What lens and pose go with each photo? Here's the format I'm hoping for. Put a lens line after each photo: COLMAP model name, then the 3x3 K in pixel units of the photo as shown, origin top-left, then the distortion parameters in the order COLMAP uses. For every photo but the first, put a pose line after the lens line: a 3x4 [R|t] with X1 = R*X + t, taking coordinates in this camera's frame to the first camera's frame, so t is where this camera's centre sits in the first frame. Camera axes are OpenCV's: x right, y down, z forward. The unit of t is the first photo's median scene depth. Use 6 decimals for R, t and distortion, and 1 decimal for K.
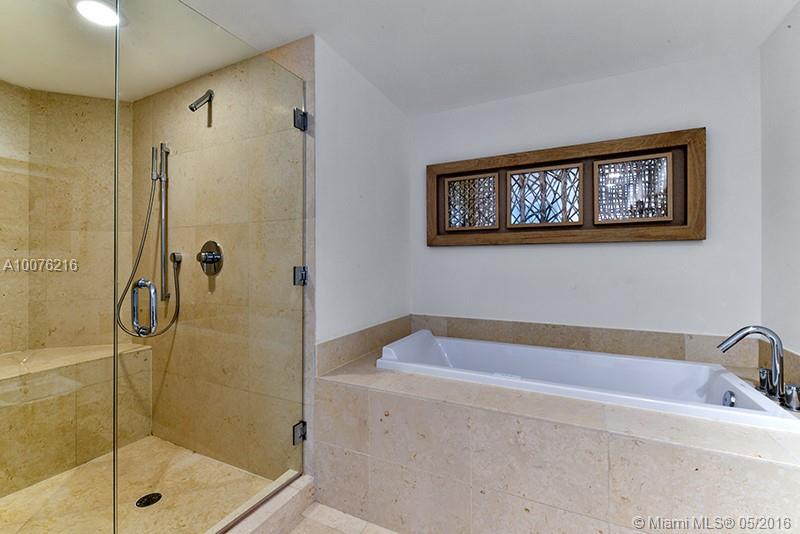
lens RADIAL K [[342.9, 0, 402.3], [0, 342.9, 260.2], [0, 0, 1]] dist [0.002335, -0.000235]
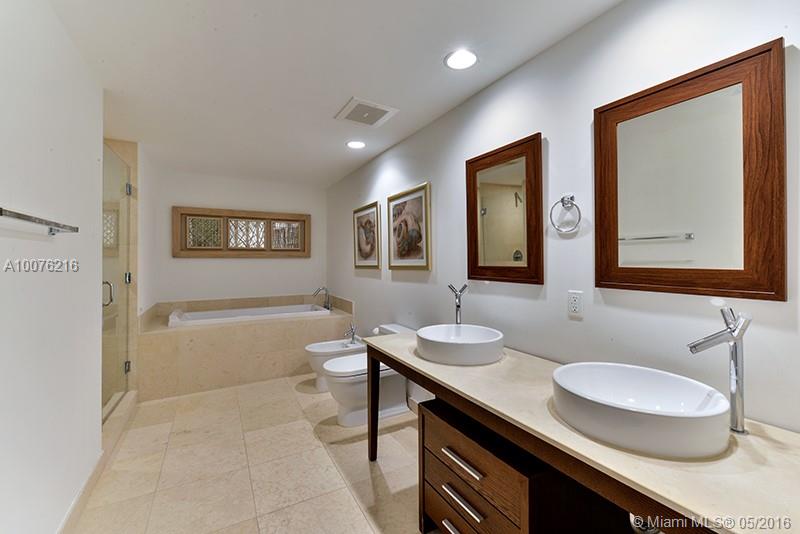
lens RADIAL K [[342.9, 0, 402.5], [0, 342.9, 259.8], [0, 0, 1]] dist [0.002335, -0.000235]
pose [[0.569266, 0.001002, 0.822153, -0.753438], [-0.004706, 0.999987, 0.002040, -0.046415], [-0.822140, -0.005030, 0.569263, -0.924279]]
